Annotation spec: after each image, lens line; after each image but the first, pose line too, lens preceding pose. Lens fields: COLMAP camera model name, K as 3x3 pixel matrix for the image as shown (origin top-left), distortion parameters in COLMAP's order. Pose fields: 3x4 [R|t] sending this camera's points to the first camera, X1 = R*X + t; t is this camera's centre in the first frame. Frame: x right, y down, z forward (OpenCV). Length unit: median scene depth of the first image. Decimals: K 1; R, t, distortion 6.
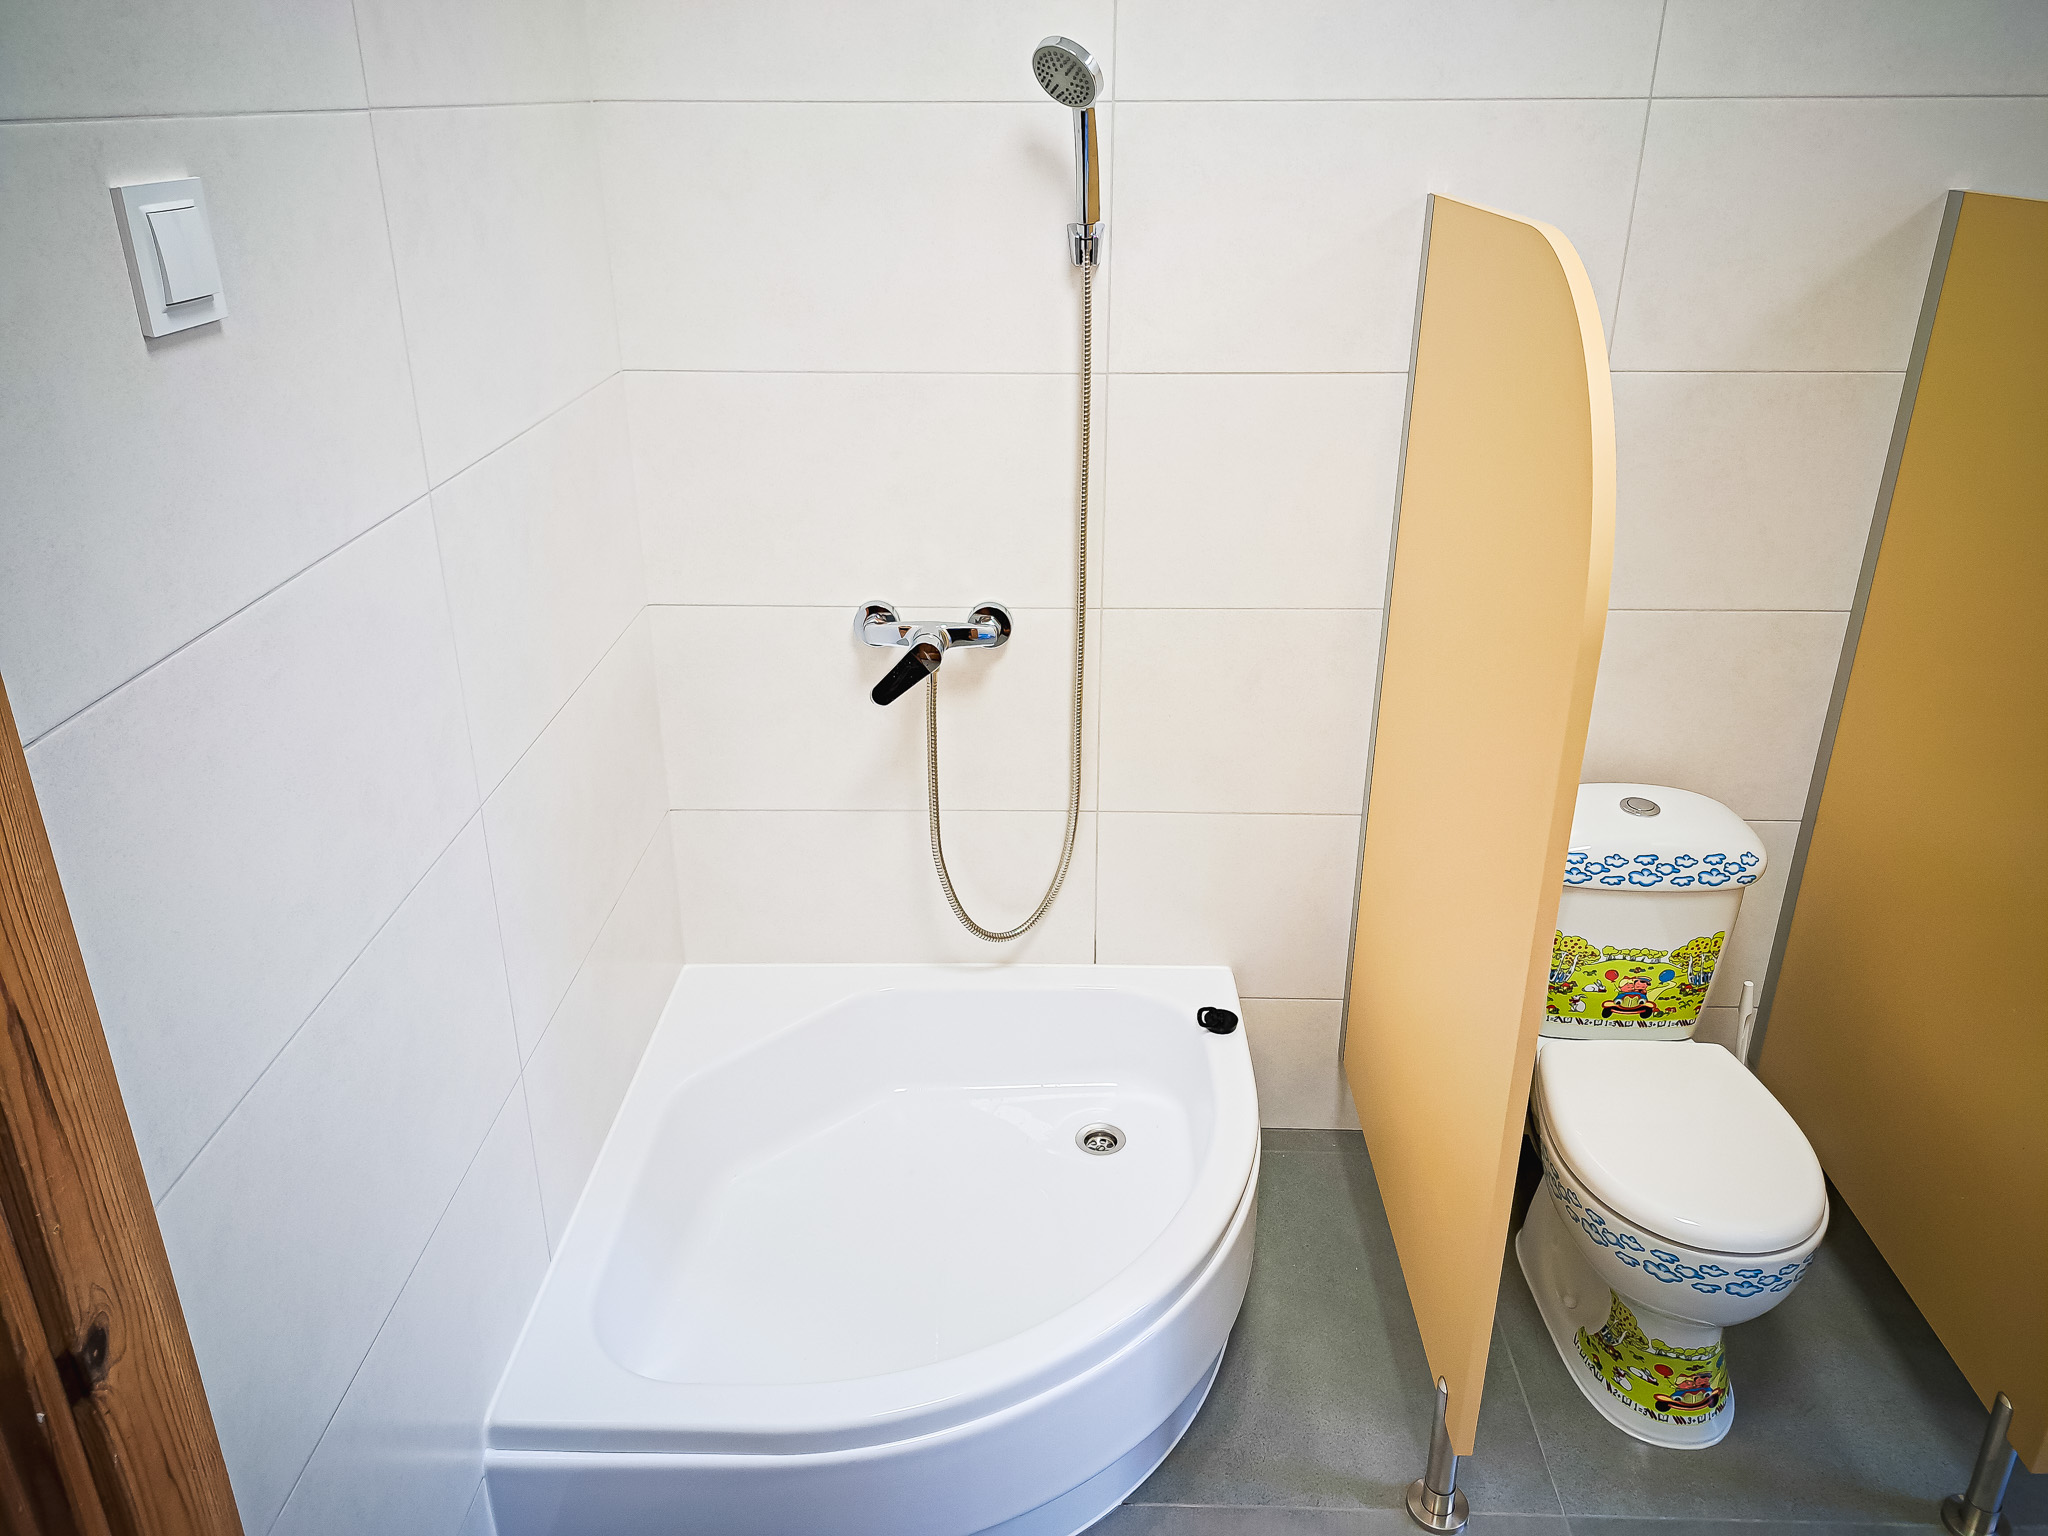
lens RADIAL K [[1464.6, 0, 1017.7], [0, 1464.6, 735.1], [0, 0, 1]] dist [0.031746, -0.020326]
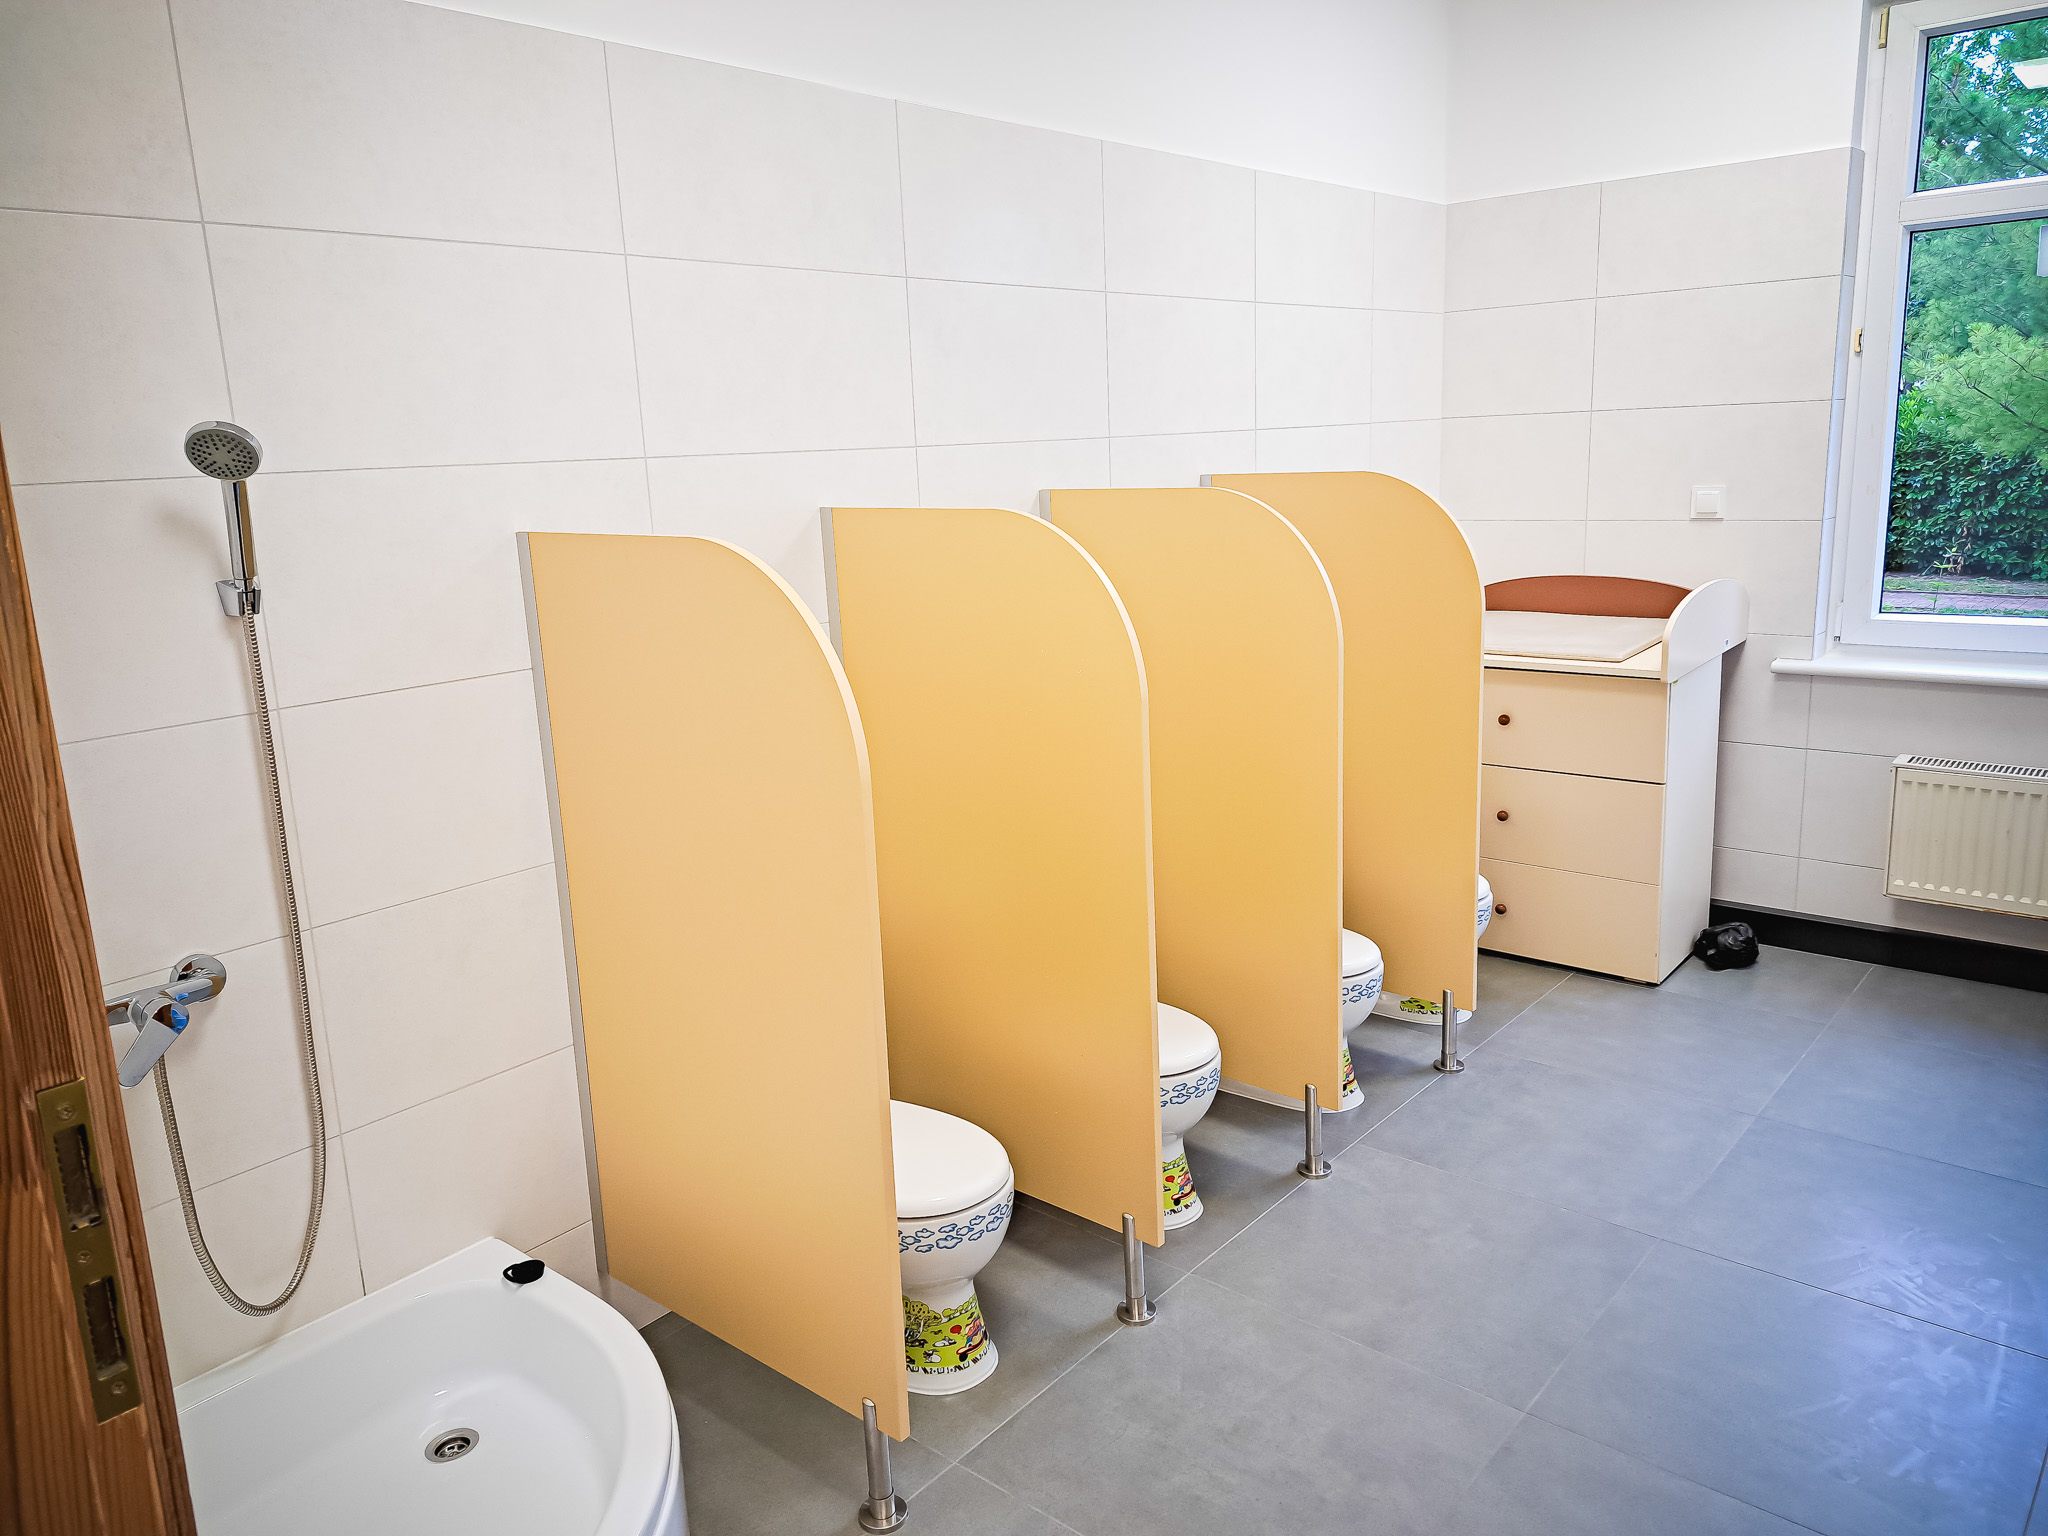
lens RADIAL K [[1464.6, 0, 1029.3], [0, 1464.6, 749.9], [0, 0, 1]] dist [0.031746, -0.020326]
pose [[0.620790, -0.191425, 0.760247, -0.442863], [0.354743, 0.933365, -0.054655, 0.035271], [-0.699126, 0.303622, 0.647330, -0.073372]]
